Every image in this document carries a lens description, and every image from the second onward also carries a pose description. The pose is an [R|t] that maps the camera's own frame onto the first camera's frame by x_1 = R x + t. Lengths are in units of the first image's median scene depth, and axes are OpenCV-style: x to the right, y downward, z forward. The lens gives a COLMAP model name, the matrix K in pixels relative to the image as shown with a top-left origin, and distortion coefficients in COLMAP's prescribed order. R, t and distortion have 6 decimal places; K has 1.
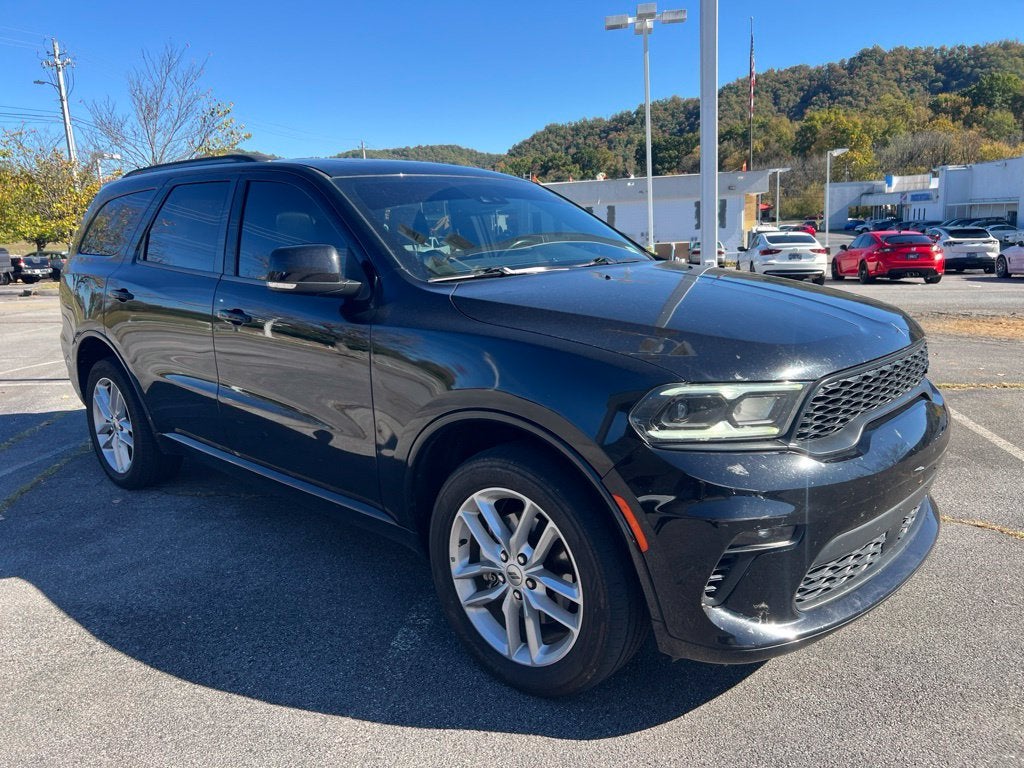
lens RADIAL K [[762.0, 0, 524.5], [0, 762.0, 384.6], [0, 0, 1]] dist [0.055362, -0.059055]
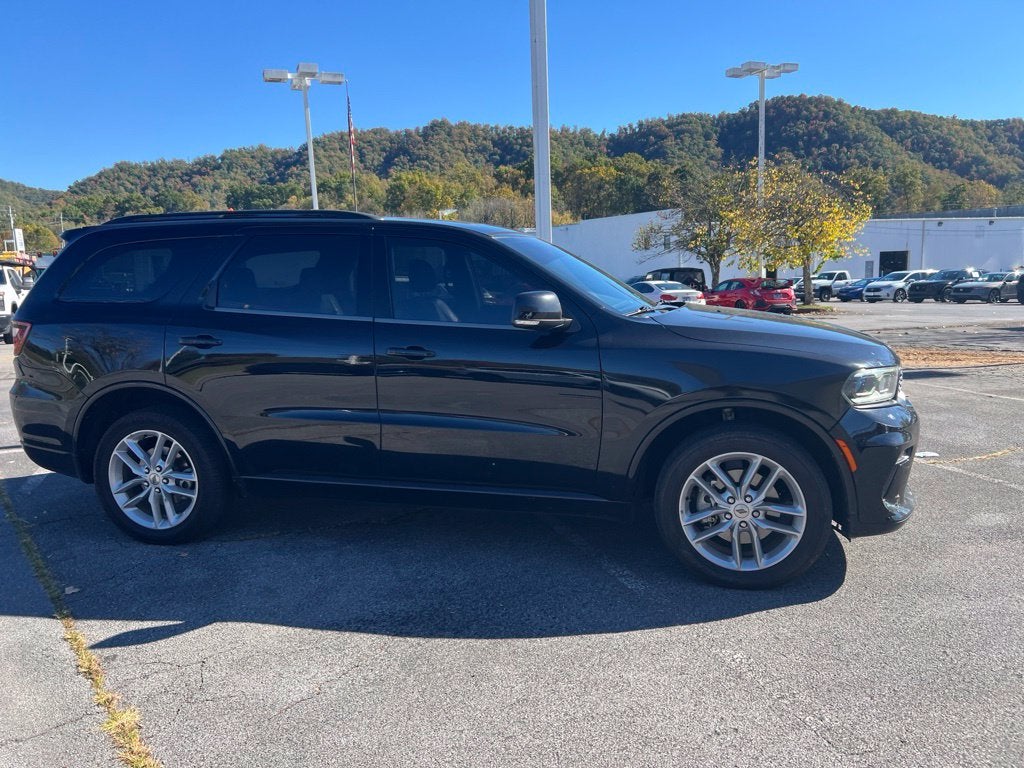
lens RADIAL K [[762.0, 0, 524.5], [0, 762.0, 384.6], [0, 0, 1]] dist [0.055362, -0.059055]
pose [[0.875469, -0.059606, 0.479584, -0.907996], [0.089632, 0.995174, -0.039932, 0.023243], [-0.474890, 0.077945, 0.876587, -0.099127]]
